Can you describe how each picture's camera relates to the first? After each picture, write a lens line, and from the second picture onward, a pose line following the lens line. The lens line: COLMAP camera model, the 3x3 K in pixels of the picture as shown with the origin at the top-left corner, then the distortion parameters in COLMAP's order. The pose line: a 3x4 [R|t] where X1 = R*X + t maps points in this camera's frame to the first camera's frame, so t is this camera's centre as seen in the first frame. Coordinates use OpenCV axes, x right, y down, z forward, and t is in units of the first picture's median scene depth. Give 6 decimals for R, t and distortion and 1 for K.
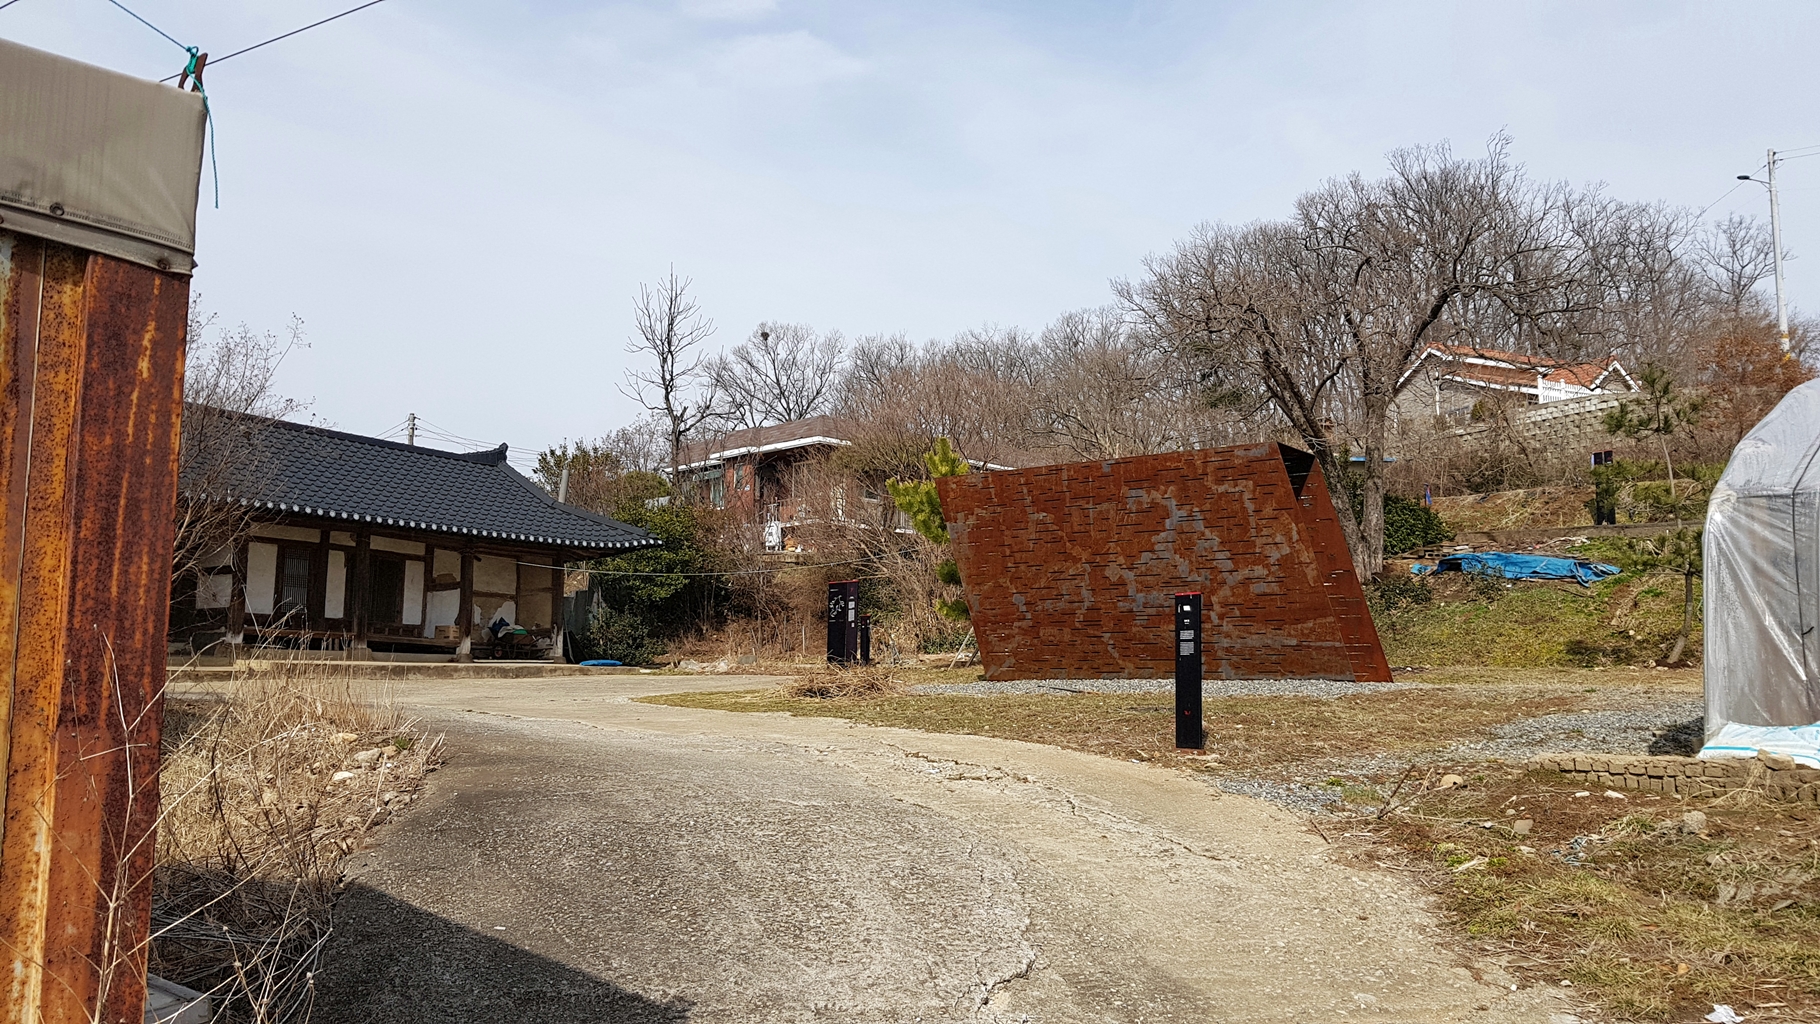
lens RADIAL K [[1441.5, 0, 896.9], [0, 1441.5, 519.7], [0, 0, 1]] dist [0.110414, -0.230391]
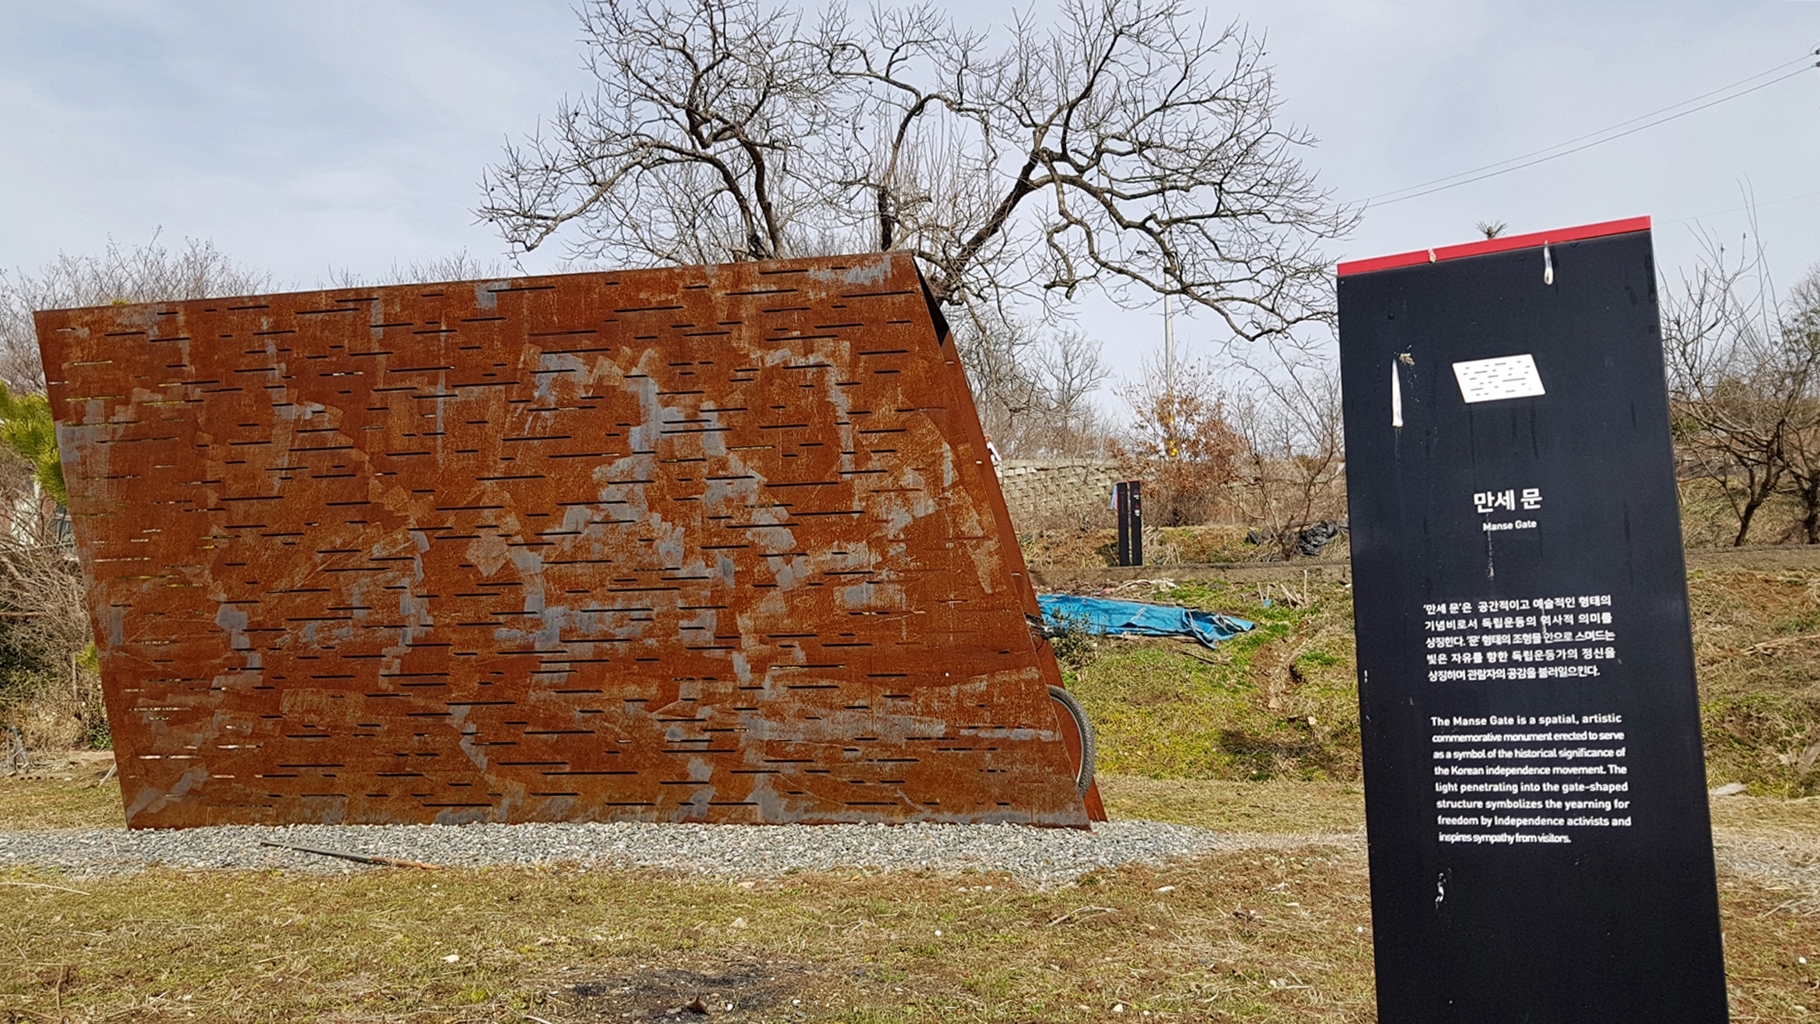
lens RADIAL K [[1441.5, 0, 896.9], [0, 1441.5, 519.7], [0, 0, 1]] dist [0.110414, -0.230391]
pose [[0.896756, 0.073326, 0.436408, 0.075759], [-0.046448, 0.996325, -0.071959, 0.051667], [-0.440081, 0.044260, 0.896867, 0.595487]]
